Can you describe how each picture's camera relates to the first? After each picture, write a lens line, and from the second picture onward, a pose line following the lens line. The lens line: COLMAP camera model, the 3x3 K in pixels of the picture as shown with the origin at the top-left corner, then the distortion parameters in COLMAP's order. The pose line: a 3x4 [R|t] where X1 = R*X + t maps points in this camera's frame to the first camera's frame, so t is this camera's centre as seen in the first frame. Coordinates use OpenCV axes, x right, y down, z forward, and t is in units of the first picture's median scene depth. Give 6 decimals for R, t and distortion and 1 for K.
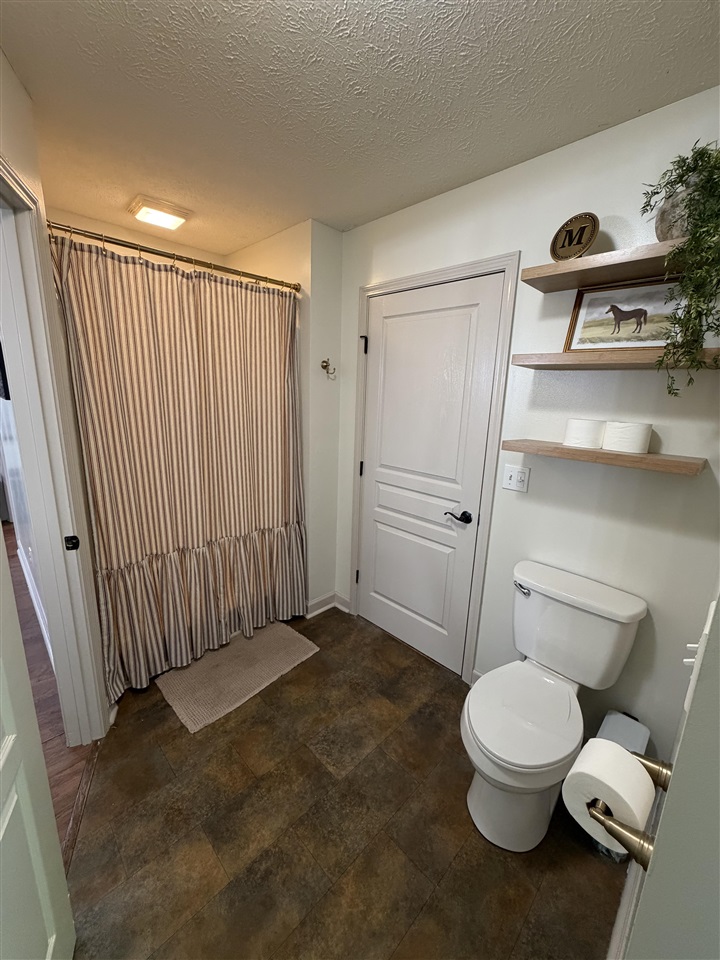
lens RADIAL K [[382.7, 0, 357.7], [0, 382.7, 471.8], [0, 0, 1]] dist [-0.005856, 0.000159]
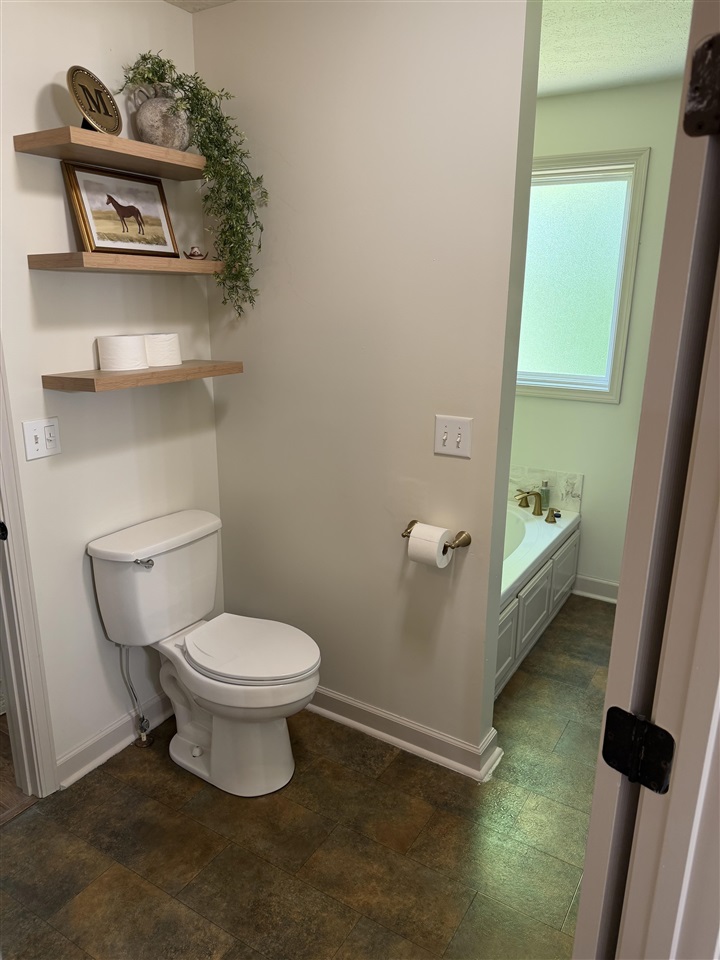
lens RADIAL K [[674.1, 0, 363.0], [0, 674.1, 481.2], [0, 0, 1]] dist [0.048763, -0.070970]
pose [[-0.237801, -0.290696, 0.926794, -1.043422], [0.189385, 0.921976, 0.337779, -0.262616], [-0.952672, 0.255845, -0.164193, 0.893460]]
